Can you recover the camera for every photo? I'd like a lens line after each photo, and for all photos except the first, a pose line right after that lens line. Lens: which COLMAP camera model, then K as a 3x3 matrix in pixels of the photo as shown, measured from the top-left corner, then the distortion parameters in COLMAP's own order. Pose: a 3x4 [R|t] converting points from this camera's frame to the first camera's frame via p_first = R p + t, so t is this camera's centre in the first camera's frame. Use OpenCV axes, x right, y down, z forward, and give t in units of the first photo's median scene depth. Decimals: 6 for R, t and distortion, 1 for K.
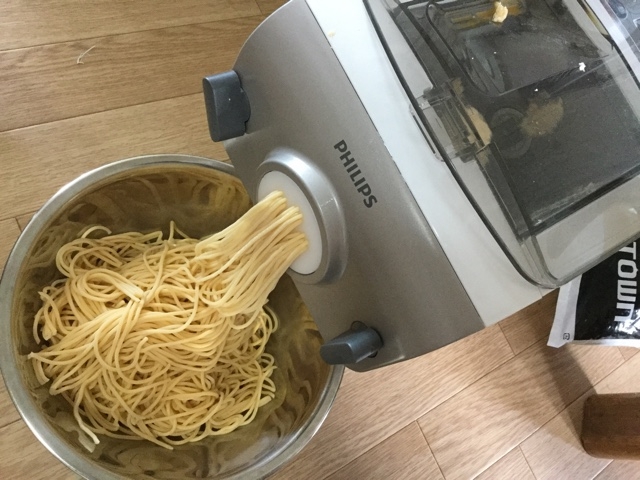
lens RADIAL K [[587.1, 0, 320.0], [0, 587.1, 240.0], [0, 0, 1]] dist [0.089387, -0.195322]
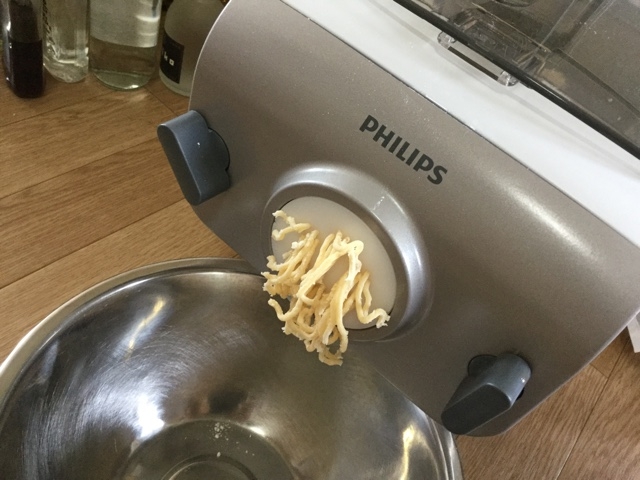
lens RADIAL K [[587.1, 0, 320.0], [0, 587.1, 240.0], [0, 0, 1]] dist [0.089387, -0.195322]
pose [[0.931547, -0.344339, 0.116839, -0.090571], [0.362300, 0.906312, -0.217573, 0.062916], [-0.030973, 0.245010, 0.969026, 0.187086]]
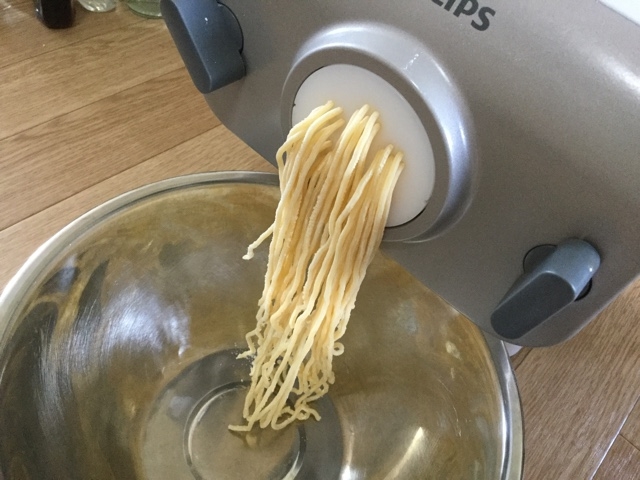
lens RADIAL K [[587.1, 0, 320.0], [0, 587.1, 240.0], [0, 0, 1]] dist [0.089387, -0.195322]
pose [[0.929398, -0.369067, 0.002960, -0.083267], [0.362529, 0.911371, -0.194875, 0.107242], [0.069224, 0.182189, 0.980824, 0.259874]]
